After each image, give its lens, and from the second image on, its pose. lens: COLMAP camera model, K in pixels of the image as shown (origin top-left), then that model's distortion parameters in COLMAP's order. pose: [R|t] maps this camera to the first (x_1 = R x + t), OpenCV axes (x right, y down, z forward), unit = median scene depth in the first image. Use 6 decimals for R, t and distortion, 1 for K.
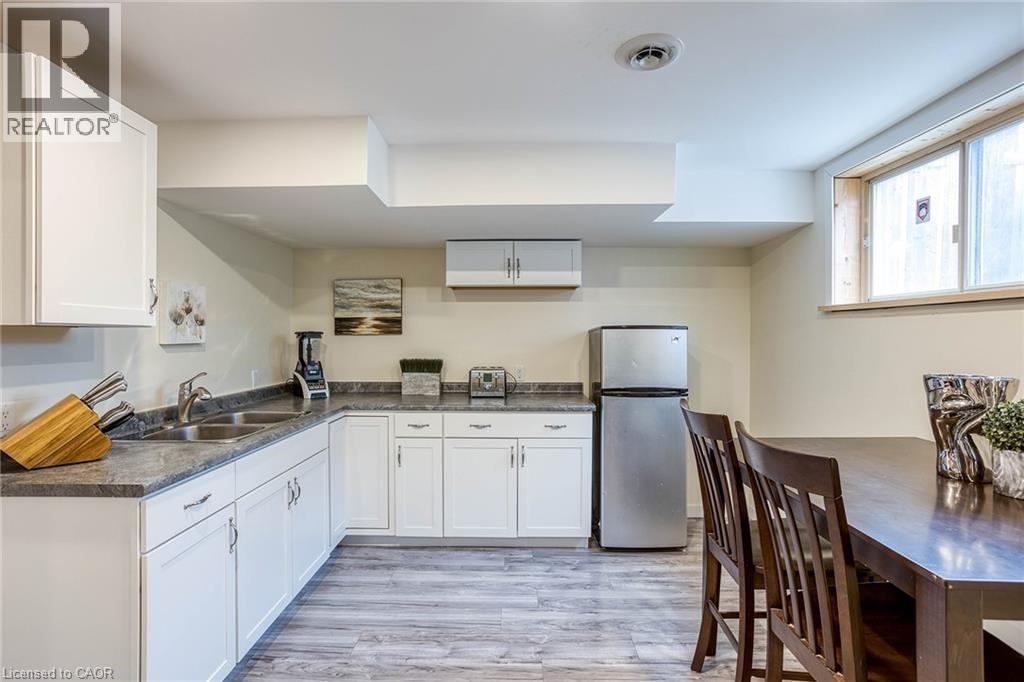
lens RADIAL K [[490.1, 0, 519.3], [0, 490.1, 336.3], [0, 0, 1]] dist [-0.071431, 0.043376]
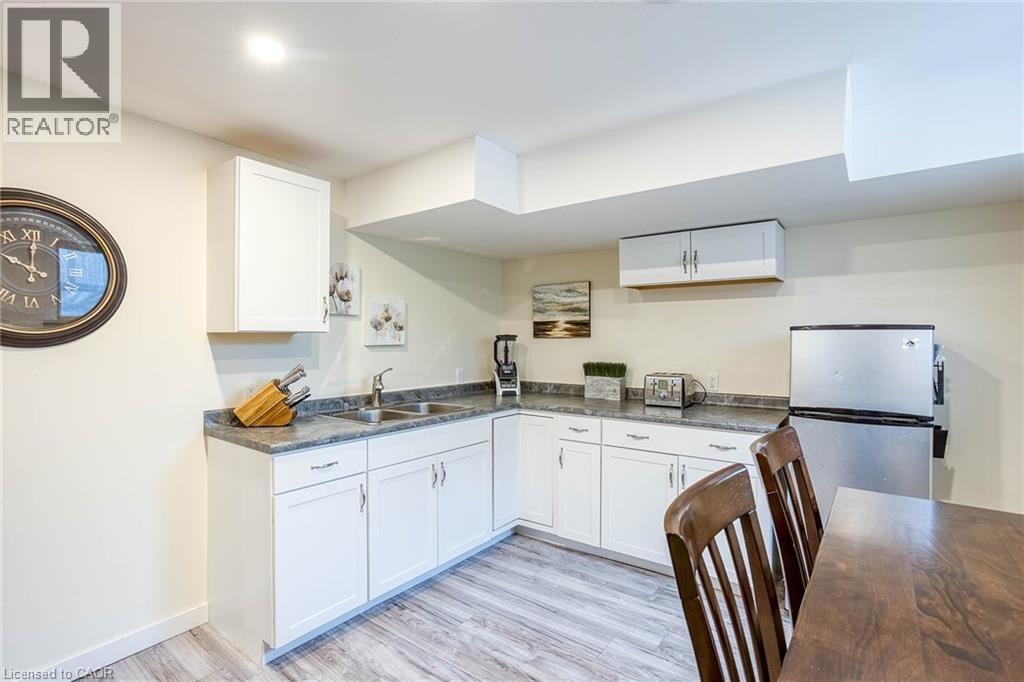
lens RADIAL K [[494.1, 0, 518.3], [0, 494.1, 340.6], [0, 0, 1]] dist [-0.058264, 0.030724]
pose [[0.808560, 0.002663, -0.588408, 0.282044], [-0.000256, 0.999991, 0.004174, -0.001719], [0.588414, -0.003224, 0.808553, 0.118373]]
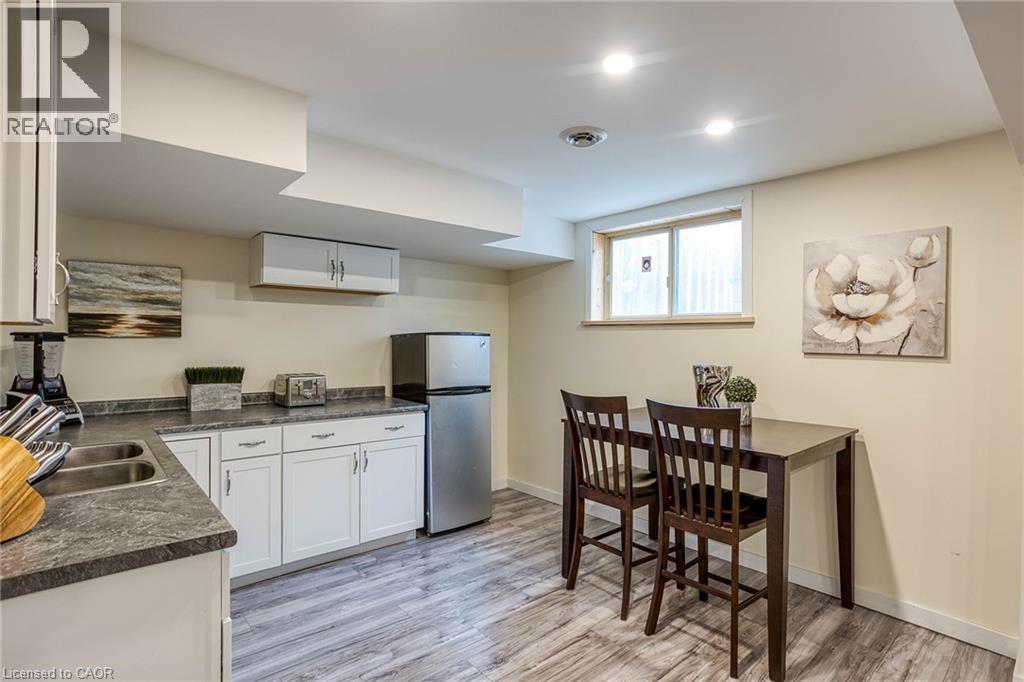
lens RADIAL K [[494.1, 0, 518.3], [0, 494.1, 340.6], [0, 0, 1]] dist [-0.058264, 0.030724]
pose [[0.747409, 0.007203, 0.664325, -0.426990], [-0.007438, 0.999969, -0.002474, -0.001145], [-0.664323, -0.003092, 0.747440, 0.041324]]
